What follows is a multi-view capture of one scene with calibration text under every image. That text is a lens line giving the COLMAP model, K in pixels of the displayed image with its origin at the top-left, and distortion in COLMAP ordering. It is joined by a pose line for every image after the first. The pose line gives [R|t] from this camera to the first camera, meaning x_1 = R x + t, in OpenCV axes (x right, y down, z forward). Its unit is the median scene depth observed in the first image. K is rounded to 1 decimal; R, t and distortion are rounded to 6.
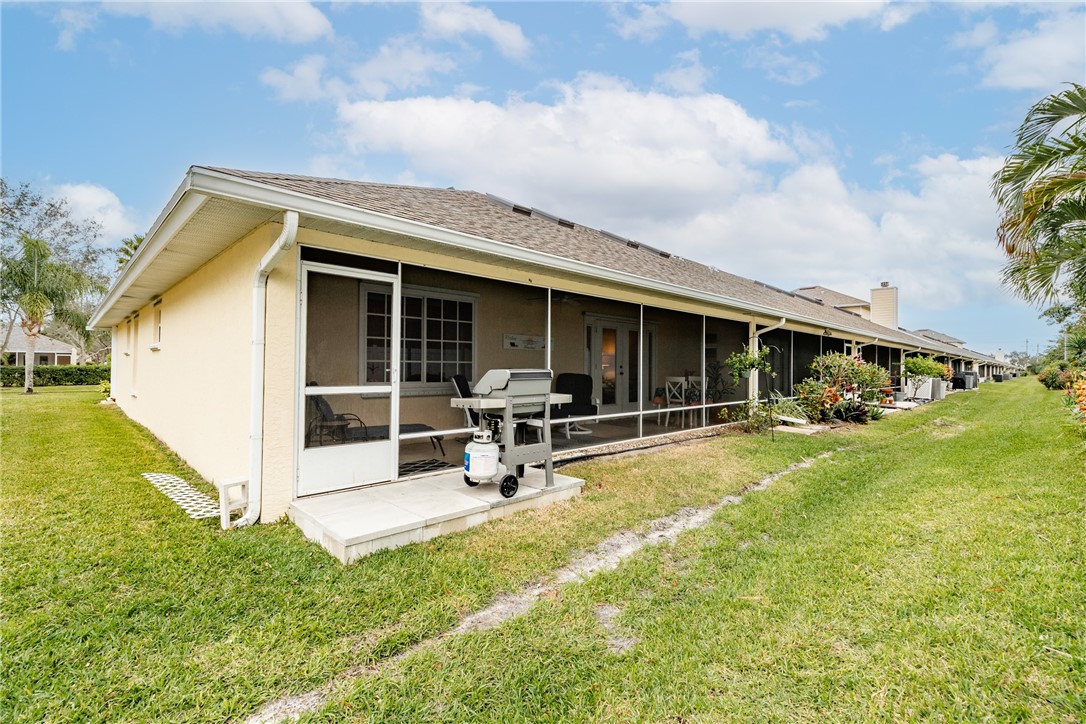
lens RADIAL K [[491.7, 0, 547.2], [0, 491.7, 360.4], [0, 0, 1]] dist [-0.012217, 0.000311]
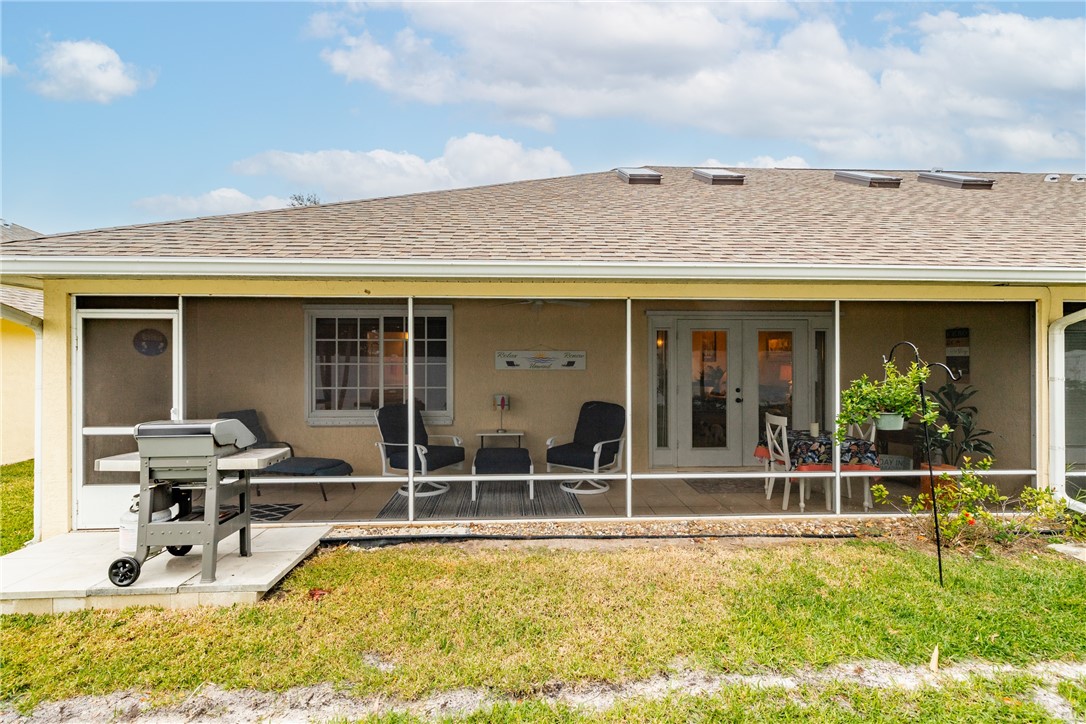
lens RADIAL K [[491.7, 0, 547.2], [0, 491.7, 360.4], [0, 0, 1]] dist [-0.012217, 0.000311]
pose [[0.746064, -0.009700, -0.665804, 0.838801], [0.016999, 0.999845, 0.004482, -0.068365], [0.665658, -0.014662, 0.746113, 0.766565]]
